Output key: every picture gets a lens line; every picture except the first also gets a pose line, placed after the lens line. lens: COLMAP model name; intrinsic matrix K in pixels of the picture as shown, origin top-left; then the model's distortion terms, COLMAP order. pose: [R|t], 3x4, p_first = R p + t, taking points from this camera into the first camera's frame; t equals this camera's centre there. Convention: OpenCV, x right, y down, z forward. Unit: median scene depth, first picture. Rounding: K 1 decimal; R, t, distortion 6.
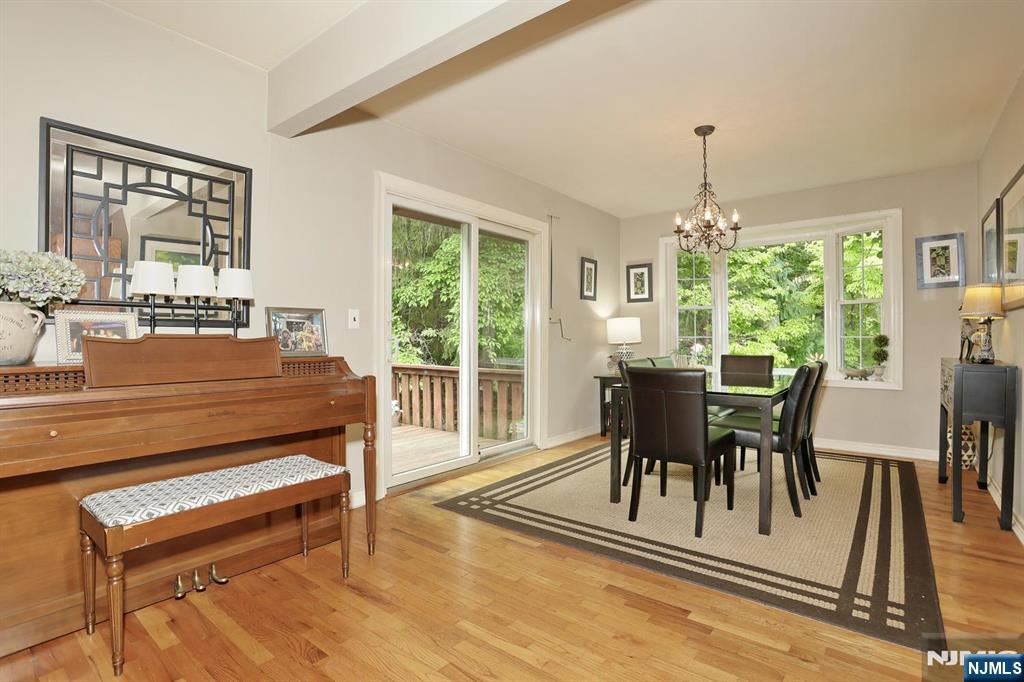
lens RADIAL K [[495.4, 0, 507.6], [0, 495.4, 337.9], [0, 0, 1]] dist [-0.073637, 0.031118]
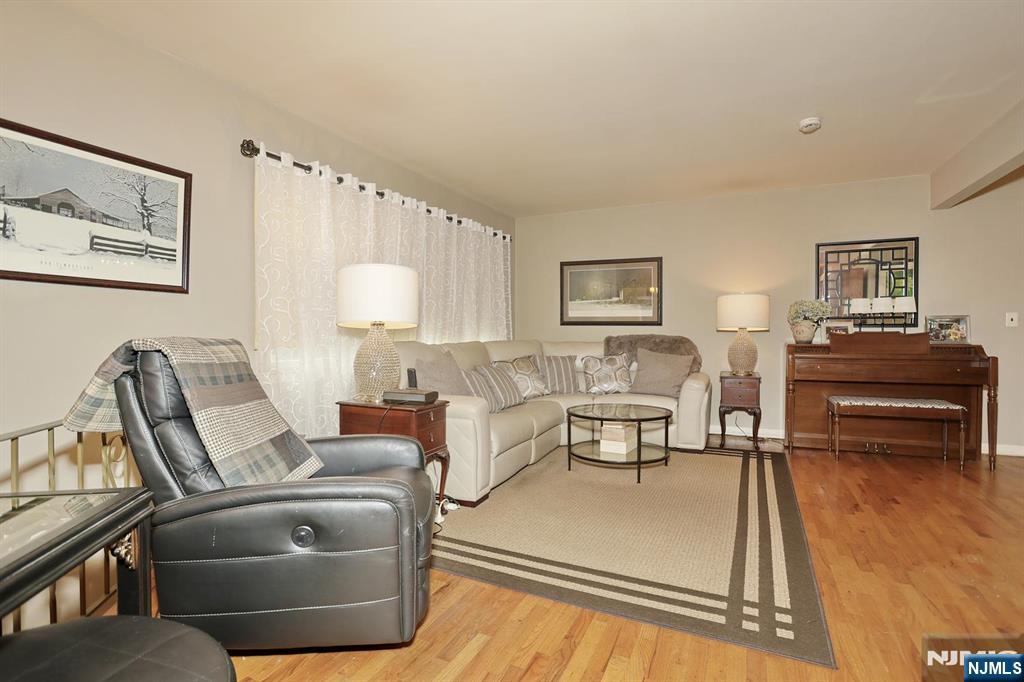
lens RADIAL K [[495.4, 0, 507.6], [0, 495.4, 337.9], [0, 0, 1]] dist [-0.073637, 0.031118]
pose [[0.208289, 0.011212, -0.978003, 0.982652], [-0.001064, 0.999936, 0.011237, -0.000712], [0.978067, -0.001300, 0.208288, -0.944351]]
